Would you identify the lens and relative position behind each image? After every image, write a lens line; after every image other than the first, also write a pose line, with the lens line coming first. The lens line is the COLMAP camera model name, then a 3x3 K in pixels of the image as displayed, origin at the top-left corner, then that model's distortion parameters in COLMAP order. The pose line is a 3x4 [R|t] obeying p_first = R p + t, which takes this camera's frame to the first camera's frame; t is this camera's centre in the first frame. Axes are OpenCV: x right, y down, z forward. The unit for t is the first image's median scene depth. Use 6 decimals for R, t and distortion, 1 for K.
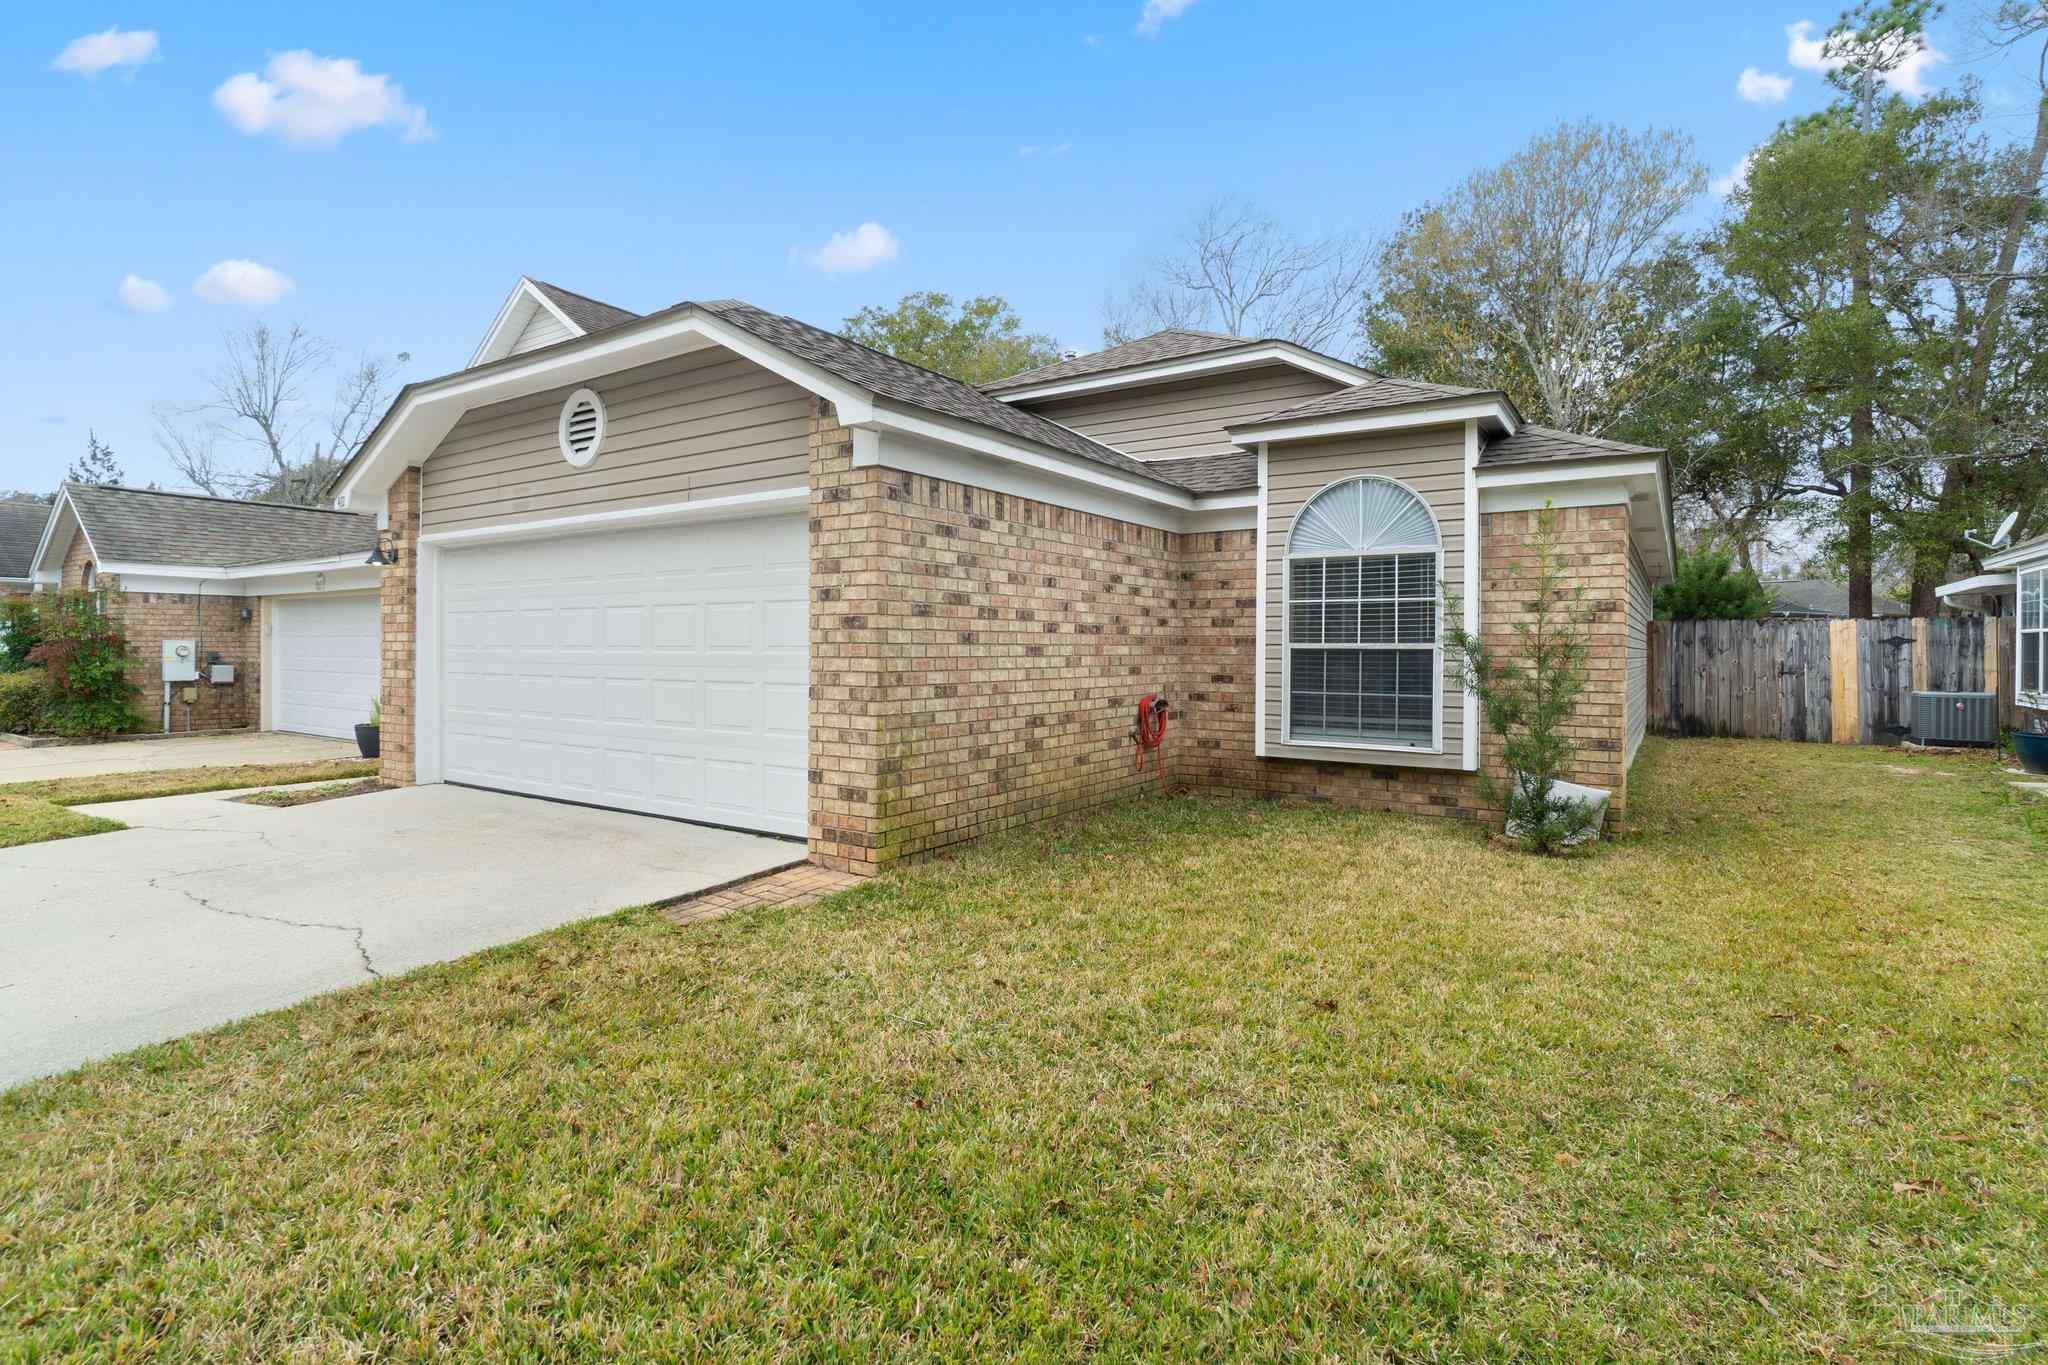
lens RADIAL K [[969.9, 0, 1047.3], [0, 969.9, 649.7], [0, 0, 1]] dist [0.001316, 0.000606]
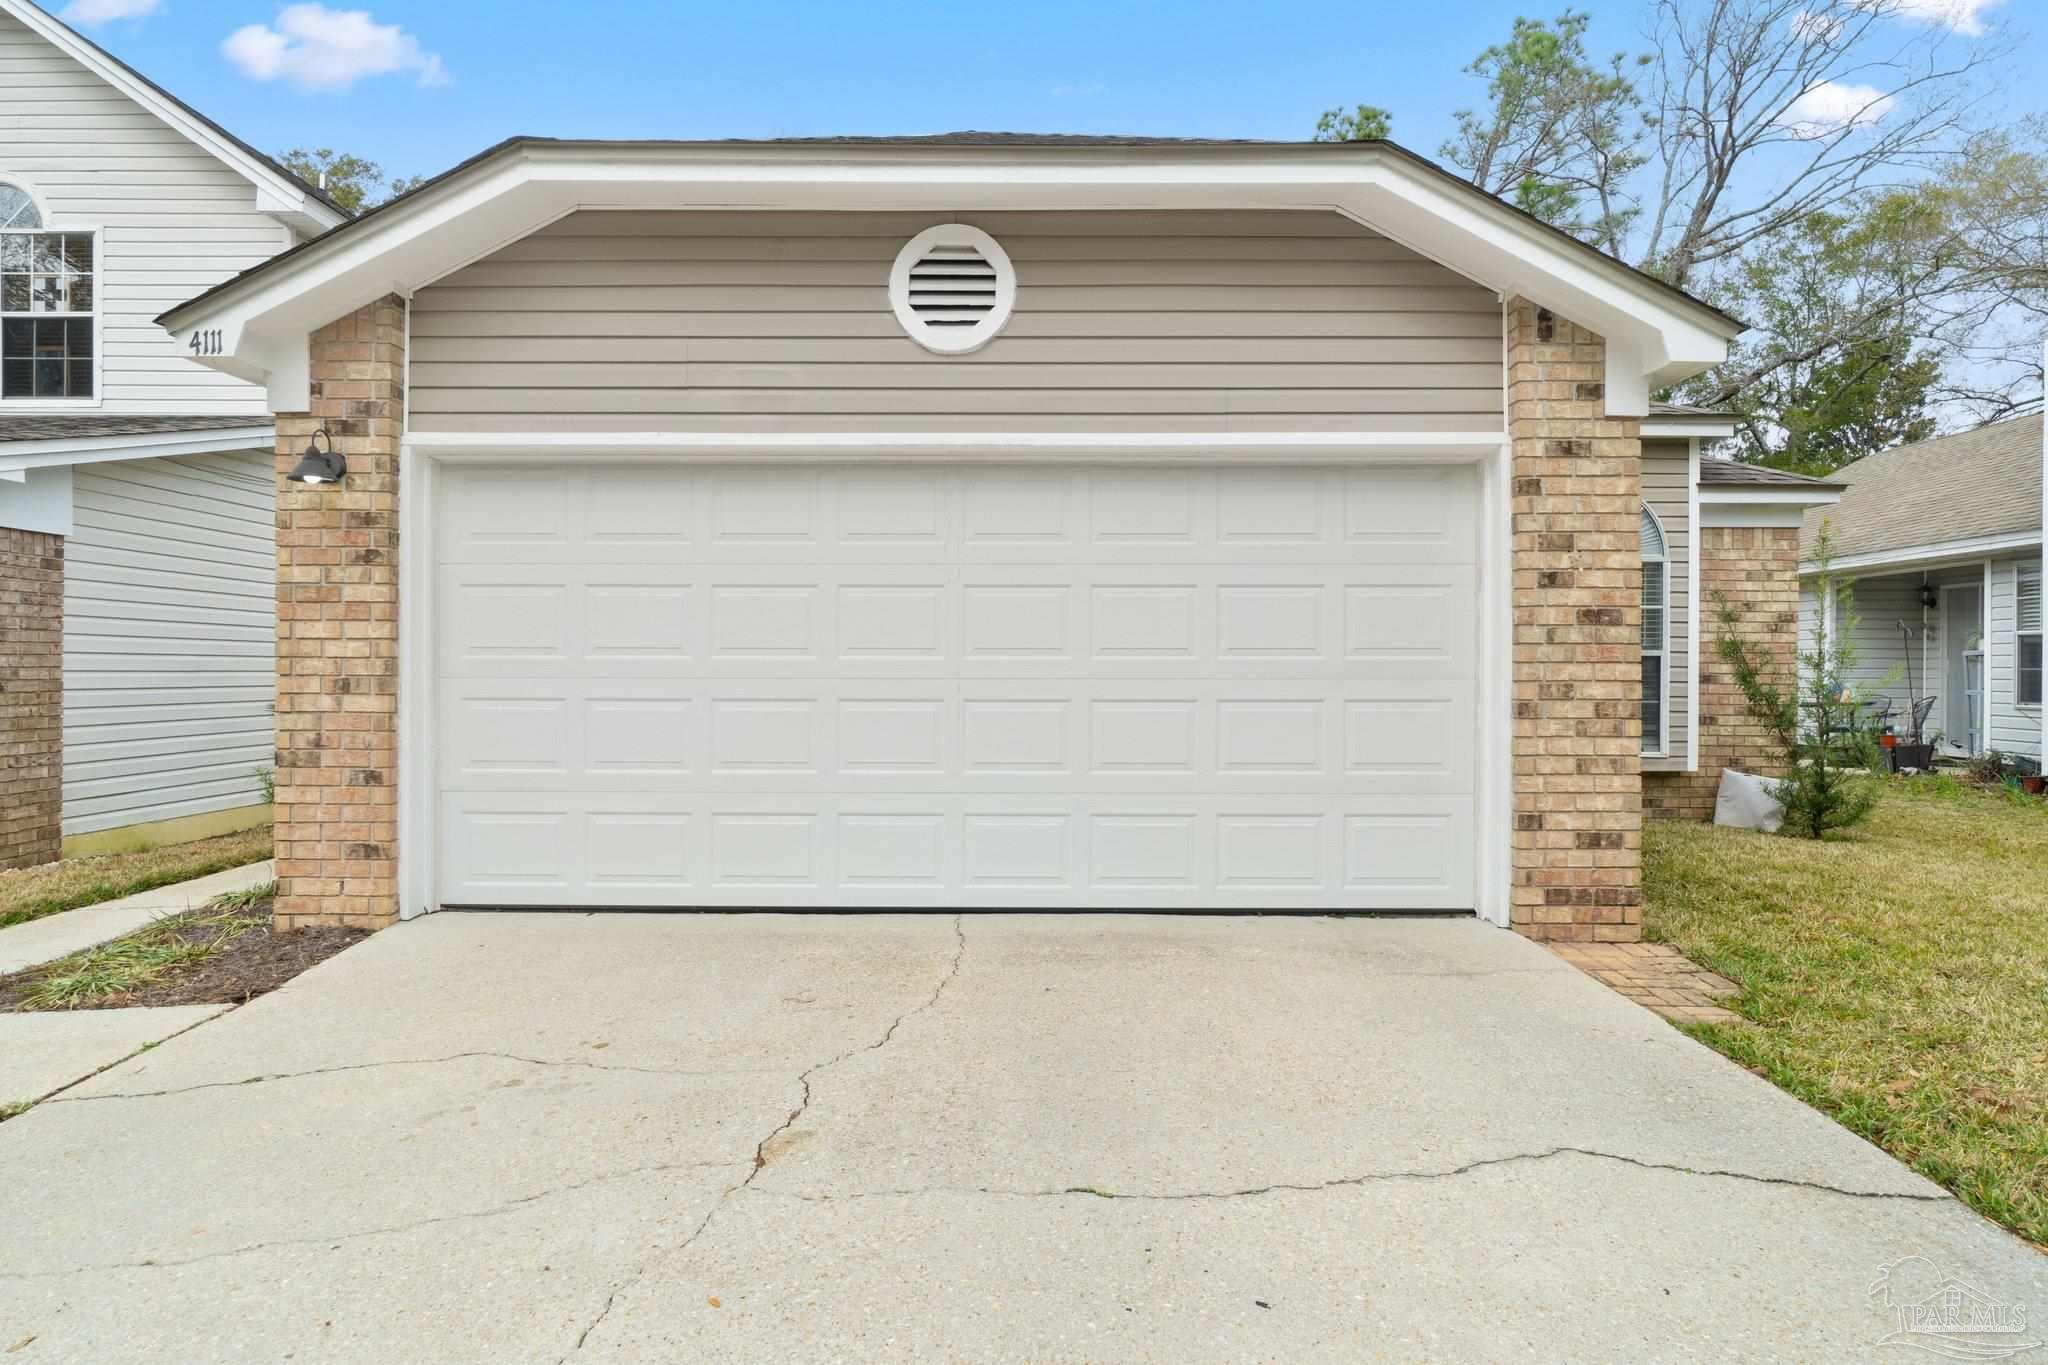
lens RADIAL K [[1097.0, 0, 1030.0], [0, 1097.0, 672.0], [0, 0, 1]] dist [-0.006901, -0.000395]
pose [[0.837955, -0.006181, 0.545704, -0.865069], [0.002753, 0.999971, 0.007100, 0.006693], [-0.545732, -0.004448, 0.837948, 0.425470]]
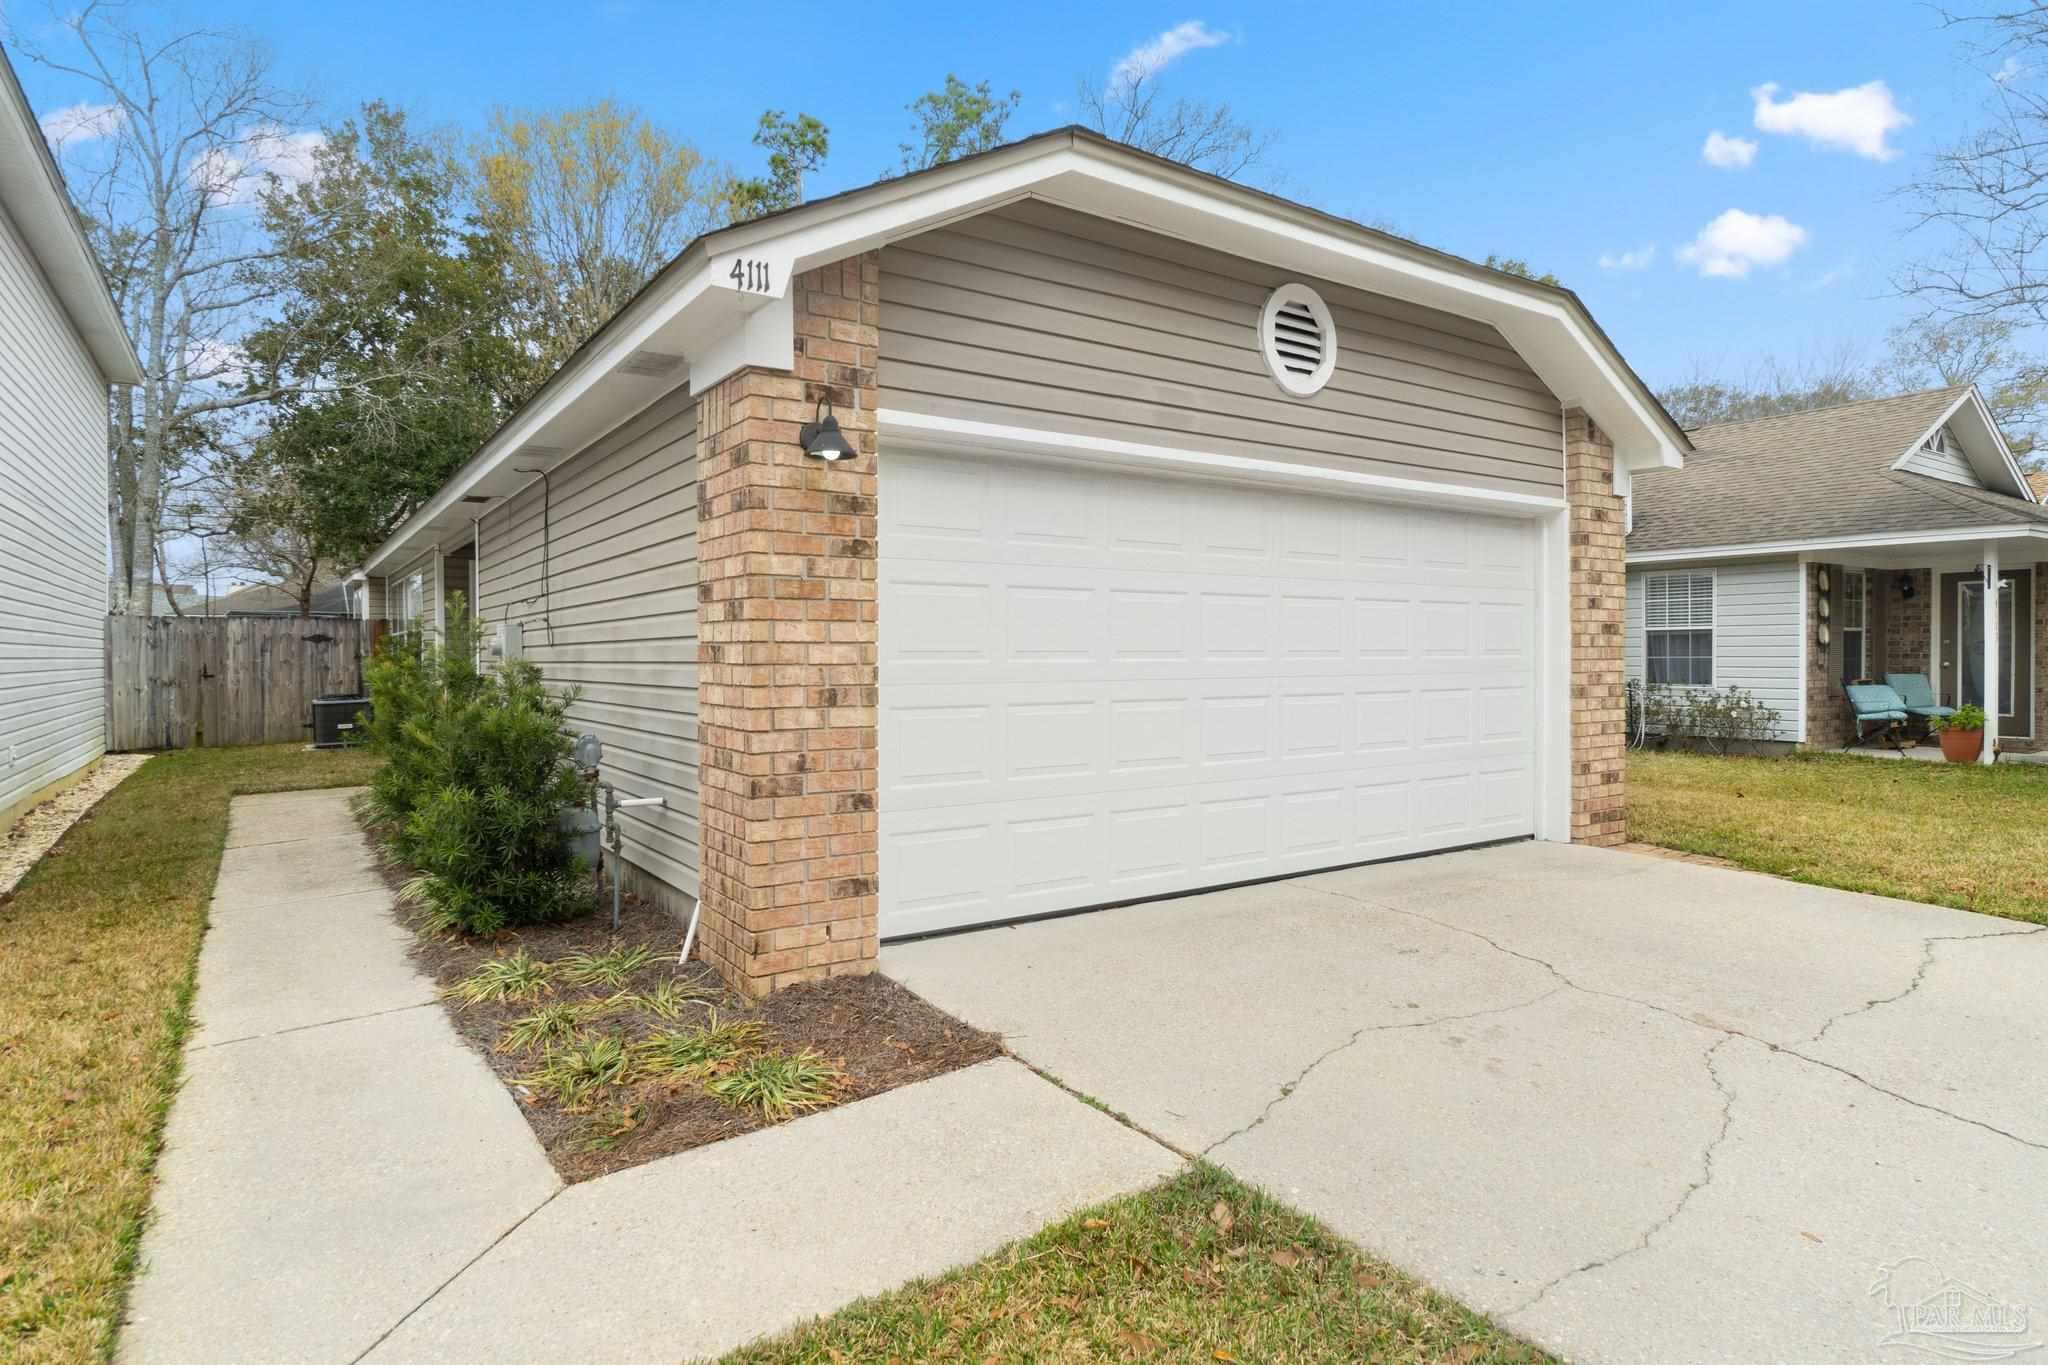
lens RADIAL K [[1097.0, 0, 1032.9], [0, 1097.0, 670.3], [0, 0, 1]] dist [-0.006901, -0.000395]
pose [[0.389858, -0.019639, 0.920665, -1.368683], [0.006537, 0.999806, 0.018559, -0.006229], [-0.920852, -0.001217, 0.389911, 0.923278]]
